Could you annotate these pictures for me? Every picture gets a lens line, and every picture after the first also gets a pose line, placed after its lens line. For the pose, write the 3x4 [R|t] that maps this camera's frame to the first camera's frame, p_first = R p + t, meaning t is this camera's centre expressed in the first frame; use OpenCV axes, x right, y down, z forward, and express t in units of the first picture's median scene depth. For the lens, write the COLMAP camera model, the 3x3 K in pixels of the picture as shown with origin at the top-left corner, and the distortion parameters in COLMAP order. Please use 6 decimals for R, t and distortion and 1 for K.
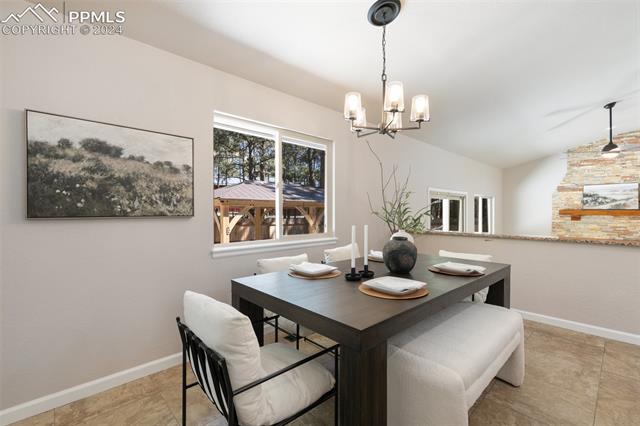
lens RADIAL K [[289.6, 0, 317.2], [0, 289.6, 210.3], [0, 0, 1]] dist [0.010410, -0.003567]
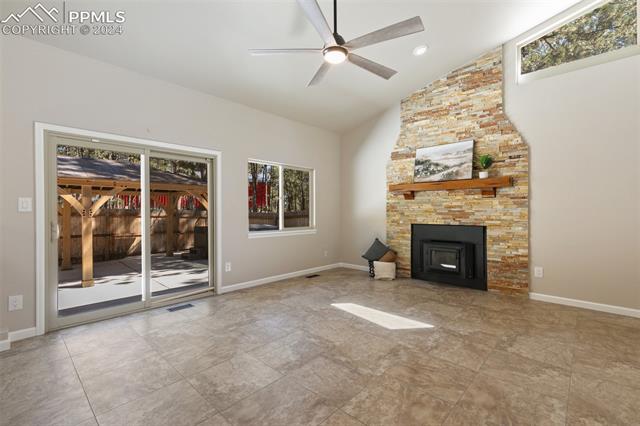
lens RADIAL K [[289.6, 0, 335.1], [0, 289.6, 213.5], [0, 0, 1]] dist [0.010410, -0.003567]
pose [[0.997391, -0.003160, 0.072116, 0.678120], [0.003094, 0.999995, 0.001036, 0.069643], [-0.072119, -0.000810, 0.997396, 0.323245]]
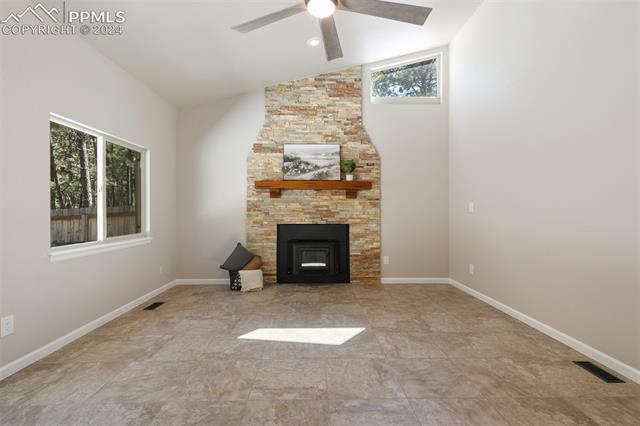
lens RADIAL K [[289.6, 0, 318.4], [0, 289.6, 209.9], [0, 0, 1]] dist [0.010410, -0.003567]
pose [[0.676327, -0.000580, 0.736602, 0.492982], [0.006182, 0.999969, -0.004888, 0.067338], [-0.736576, 0.007859, 0.676309, 0.510471]]
